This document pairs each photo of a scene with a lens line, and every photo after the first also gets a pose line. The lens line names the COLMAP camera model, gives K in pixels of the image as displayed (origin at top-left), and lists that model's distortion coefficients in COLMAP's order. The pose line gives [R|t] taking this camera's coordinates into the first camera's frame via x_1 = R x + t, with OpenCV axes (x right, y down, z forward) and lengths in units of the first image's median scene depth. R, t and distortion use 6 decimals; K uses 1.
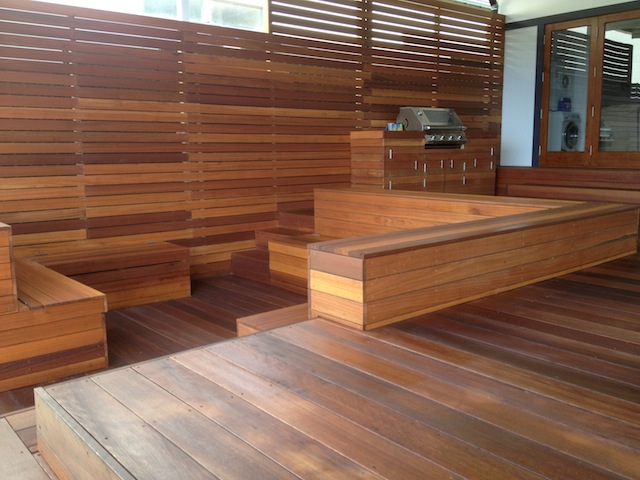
lens RADIAL K [[604.0, 0, 320.0], [0, 604.0, 240.0], [0, 0, 1]] dist [0.042330, -0.085703]
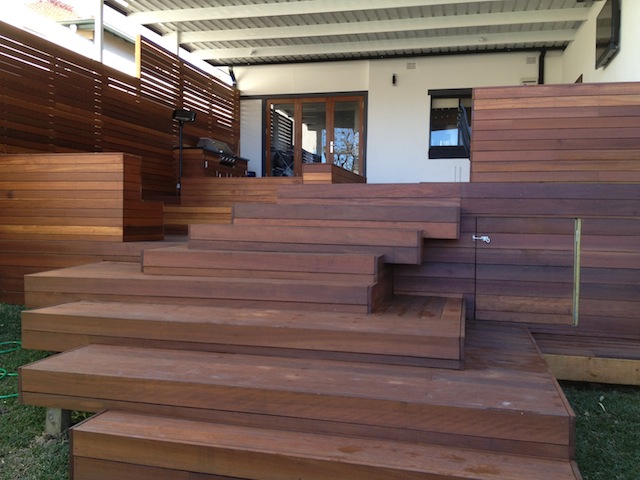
lens RADIAL K [[604.0, 0, 320.0], [0, 604.0, 240.0], [0, 0, 1]] dist [0.042330, -0.085703]
pose [[0.811020, -0.000104, 0.585018, -0.540392], [0.068999, 0.993037, -0.095478, 0.215091], [-0.580935, 0.117800, 0.805381, -0.403196]]
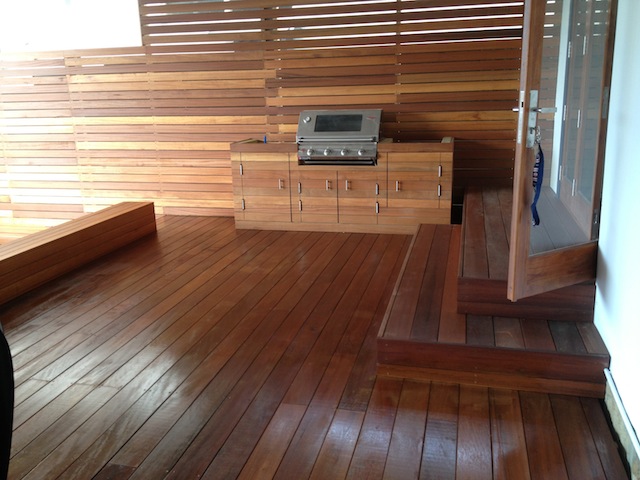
lens RADIAL K [[604.0, 0, 320.0], [0, 604.0, 240.0], [0, 0, 1]] dist [0.042330, -0.085703]
pose [[0.586588, 0.199825, -0.784847, 0.853758], [-0.100807, 0.979562, 0.174059, -0.196883], [0.803587, -0.022983, 0.594743, 0.535844]]
